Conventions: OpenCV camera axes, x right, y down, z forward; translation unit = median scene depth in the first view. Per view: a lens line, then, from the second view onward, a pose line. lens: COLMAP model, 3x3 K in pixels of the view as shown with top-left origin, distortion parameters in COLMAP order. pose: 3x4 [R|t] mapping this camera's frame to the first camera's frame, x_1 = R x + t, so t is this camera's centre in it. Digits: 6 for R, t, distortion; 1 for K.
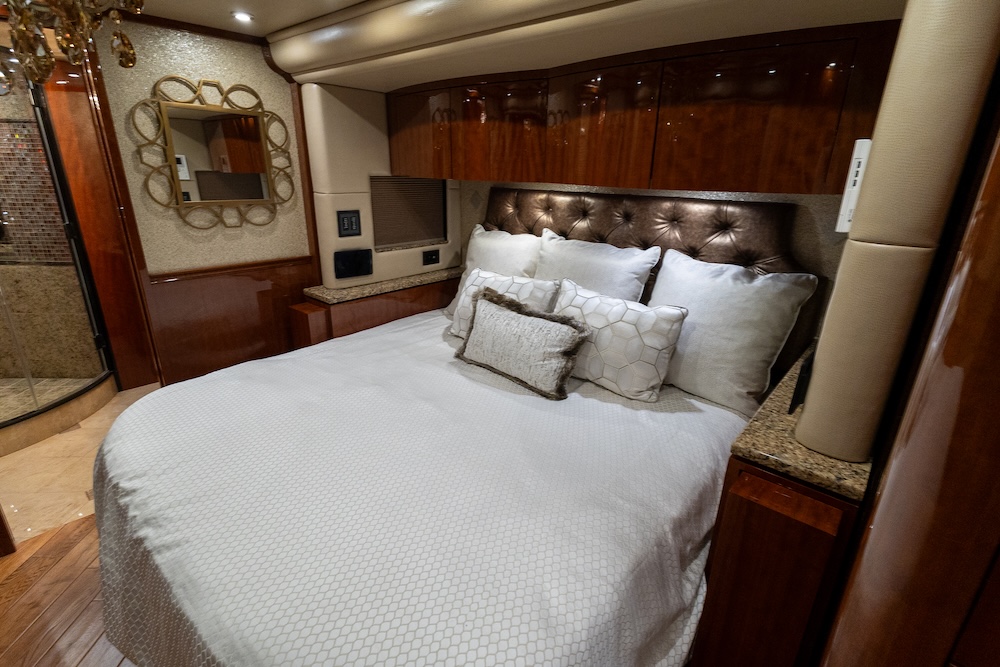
lens RADIAL K [[480.2, 0, 500.0], [0, 480.2, 333.5], [0, 0, 1]] dist [0.014777, 0.000011]
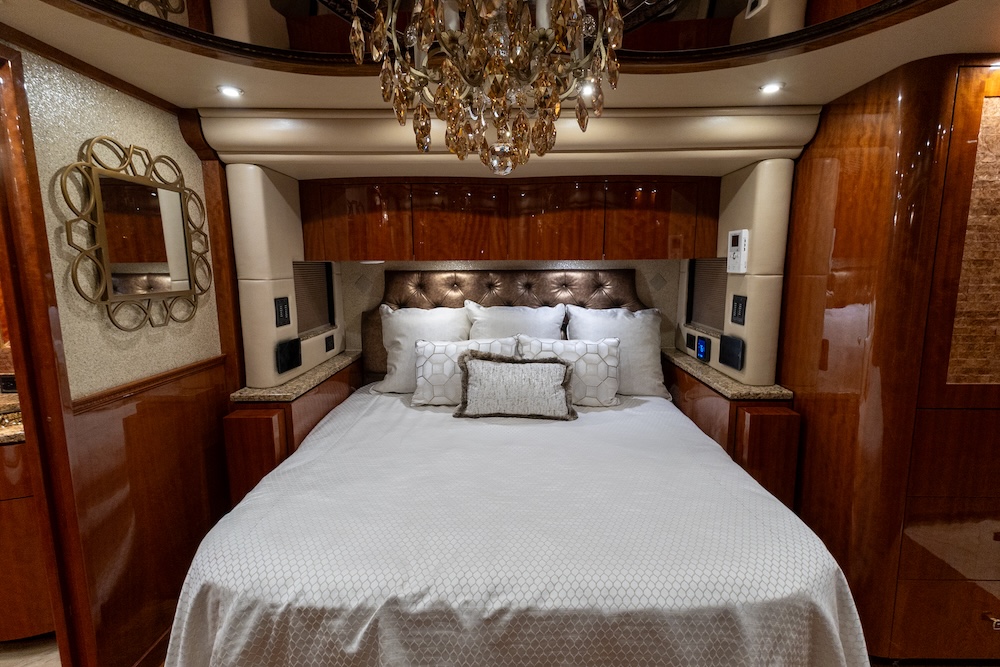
lens RADIAL K [[477.1, 0, 506.5], [0, 477.1, 332.7], [0, 0, 1]] dist [0.019684, 0.000118]
pose [[0.742909, -0.116677, 0.659146, -0.707696], [0.237927, 0.966418, -0.097094, -0.004151], [-0.625682, 0.228961, 0.745721, 0.092559]]
